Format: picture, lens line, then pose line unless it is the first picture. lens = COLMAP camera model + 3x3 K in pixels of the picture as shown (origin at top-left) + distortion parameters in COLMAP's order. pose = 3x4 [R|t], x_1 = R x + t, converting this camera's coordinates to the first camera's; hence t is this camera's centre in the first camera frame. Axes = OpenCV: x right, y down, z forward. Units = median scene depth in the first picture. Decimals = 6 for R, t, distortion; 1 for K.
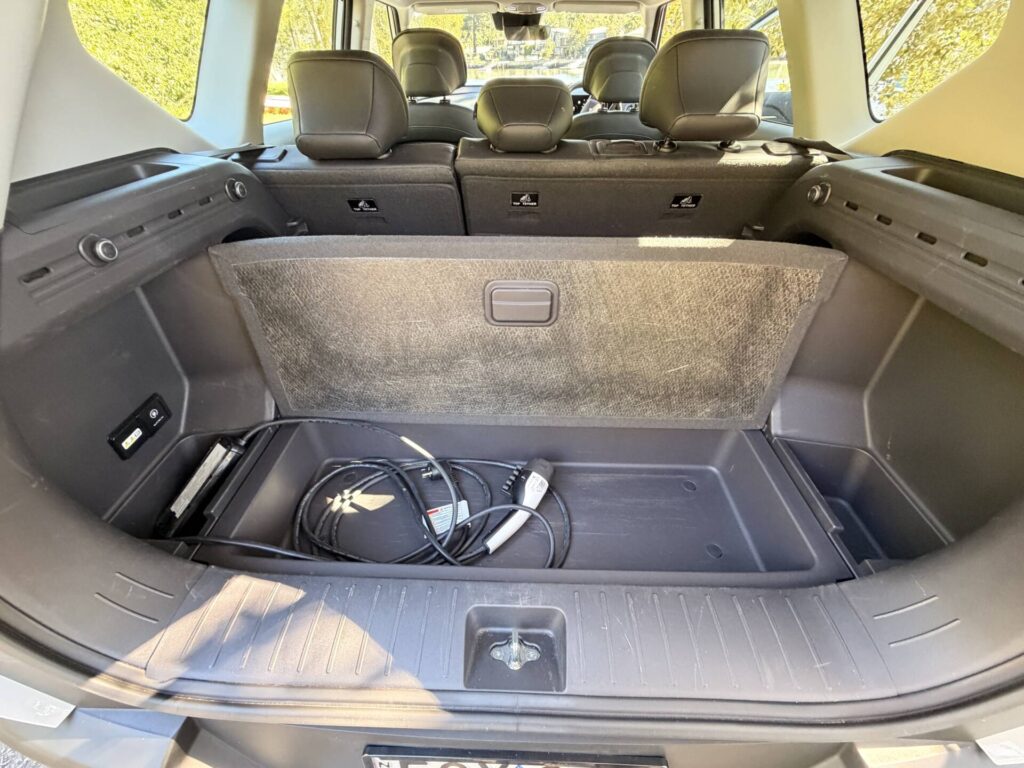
lens RADIAL K [[409.5, 0, 508.2], [0, 409.5, 381.0], [0, 0, 1]] dist [-0.033557, 0.017025]
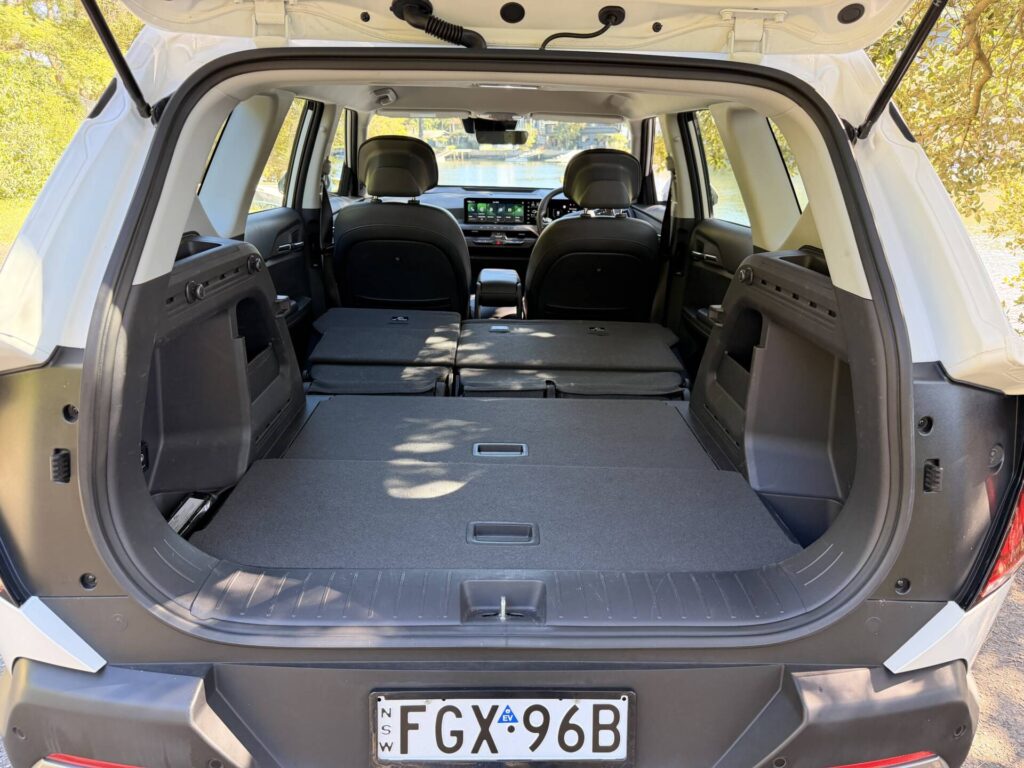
lens RADIAL K [[729.5, 0, 512.0], [0, 729.5, 384.0], [0, 0, 1]] dist [0.004220, -0.001915]
pose [[0.998012, 0.010295, 0.062185, -0.059683], [0.012249, 0.936089, -0.351551, 0.504244], [-0.061830, 0.351613, 0.934101, -0.748502]]
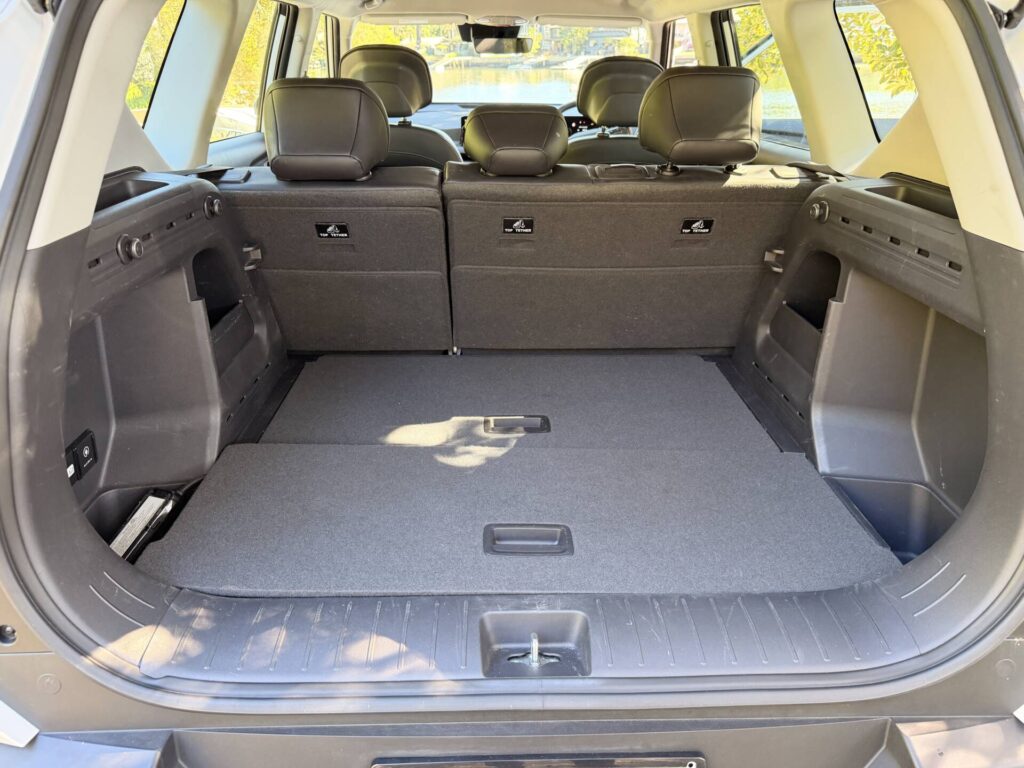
lens RADIAL K [[727.3, 0, 506.3], [0, 727.3, 385.7], [0, 0, 1]] dist [-0.008518, 0.000168]
pose [[0.998236, -0.011196, 0.058309, -0.087708], [0.025500, 0.967717, -0.250747, 0.311931], [-0.053619, 0.251791, 0.966295, -0.475136]]
